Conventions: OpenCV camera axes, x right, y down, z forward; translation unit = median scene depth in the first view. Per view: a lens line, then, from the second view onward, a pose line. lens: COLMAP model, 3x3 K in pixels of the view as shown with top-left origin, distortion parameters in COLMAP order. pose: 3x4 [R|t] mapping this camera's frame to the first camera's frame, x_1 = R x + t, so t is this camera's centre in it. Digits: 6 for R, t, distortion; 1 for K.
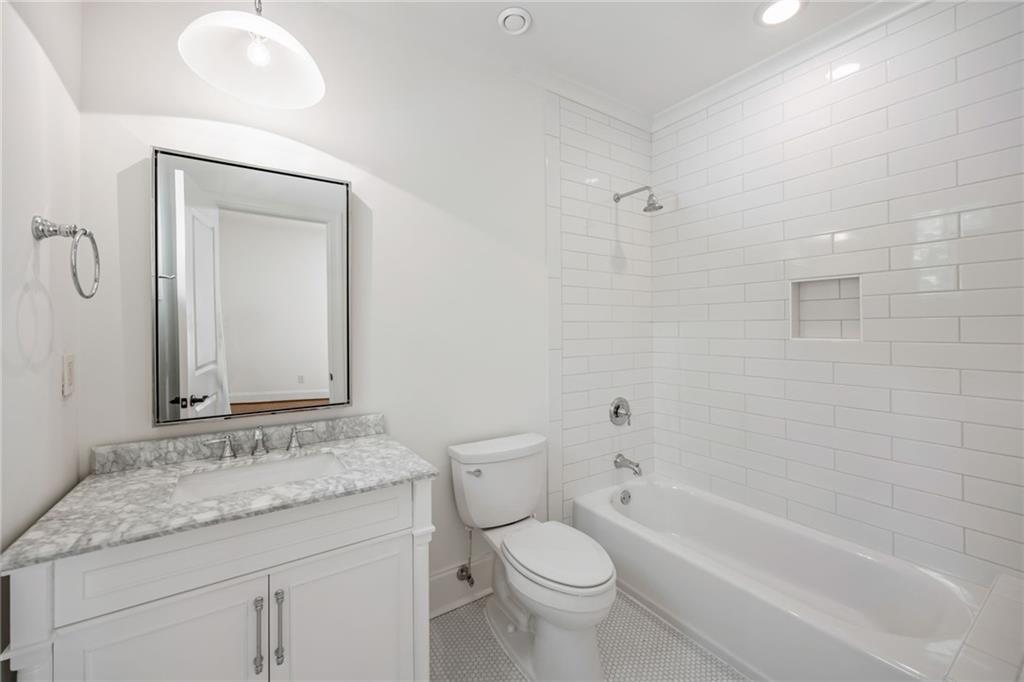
lens RADIAL K [[409.1, 0, 510.6], [0, 409.1, 335.0], [0, 0, 1]] dist [-0.000571, -0.000044]
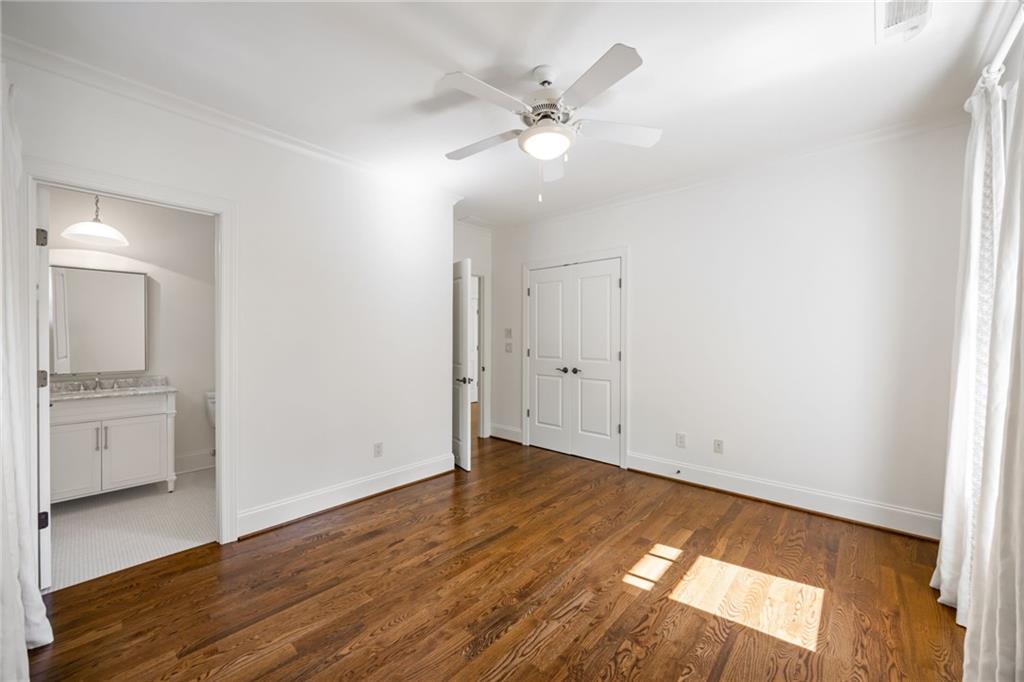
lens RADIAL K [[409.1, 0, 510.6], [0, 409.1, 335.0], [0, 0, 1]] dist [-0.000571, -0.000044]
pose [[0.970918, -0.002327, 0.239401, 1.121404], [0.005526, 0.999904, -0.012693, 0.014341], [-0.239349, 0.013646, 0.970838, -1.842779]]
